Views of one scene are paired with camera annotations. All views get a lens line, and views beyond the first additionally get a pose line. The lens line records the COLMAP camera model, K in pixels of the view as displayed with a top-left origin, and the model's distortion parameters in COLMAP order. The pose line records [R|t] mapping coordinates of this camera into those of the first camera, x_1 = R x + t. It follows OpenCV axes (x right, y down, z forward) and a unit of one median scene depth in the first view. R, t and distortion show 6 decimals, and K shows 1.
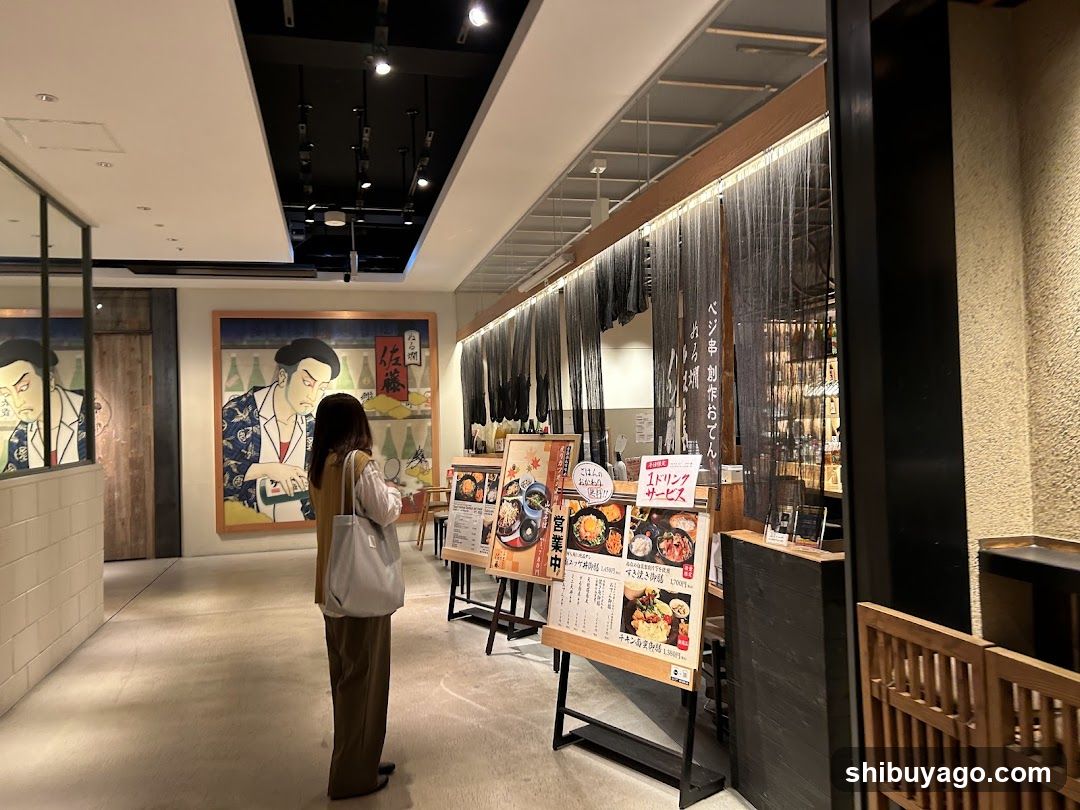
lens RADIAL K [[819.2, 0, 538.0], [0, 819.2, 403.0], [0, 0, 1]] dist [0.026421, -0.042612]
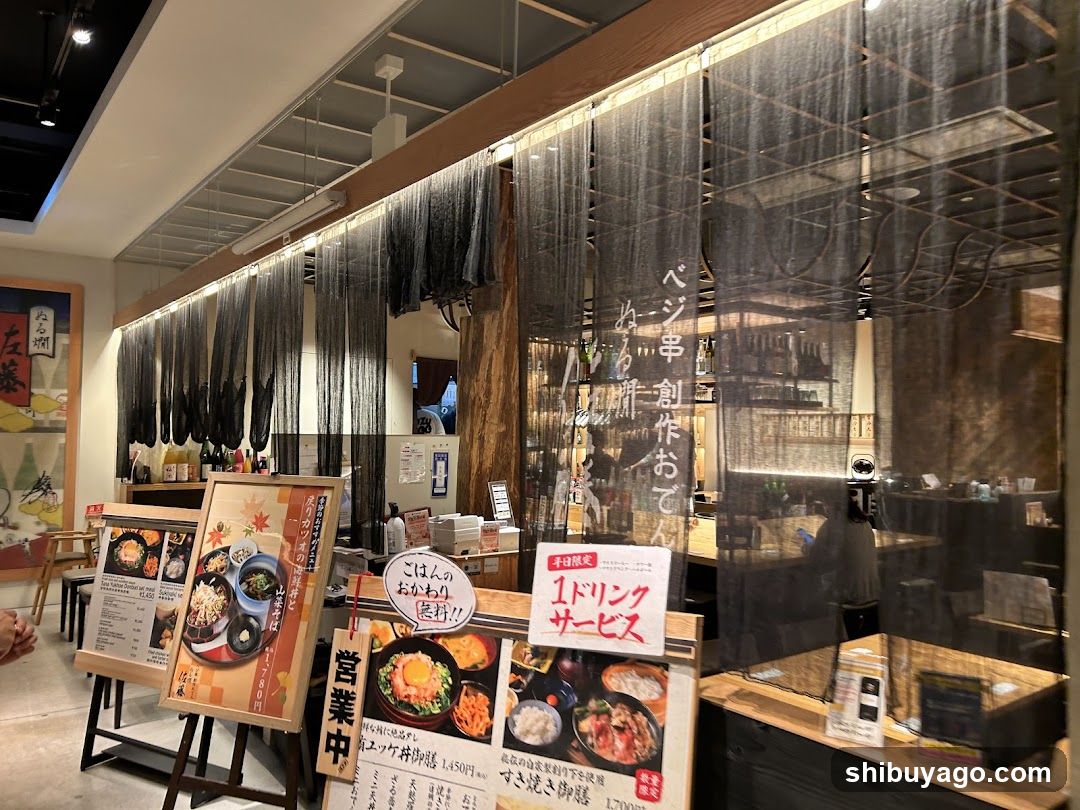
lens RADIAL K [[819.2, 0, 548.9], [0, 819.2, 406.4], [0, 0, 1]] dist [0.026421, -0.042612]
pose [[0.918407, 0.054818, 0.391821, -0.051181], [-0.047041, 0.998459, -0.029428, -0.005132], [-0.392830, 0.008595, 0.919571, 0.347175]]
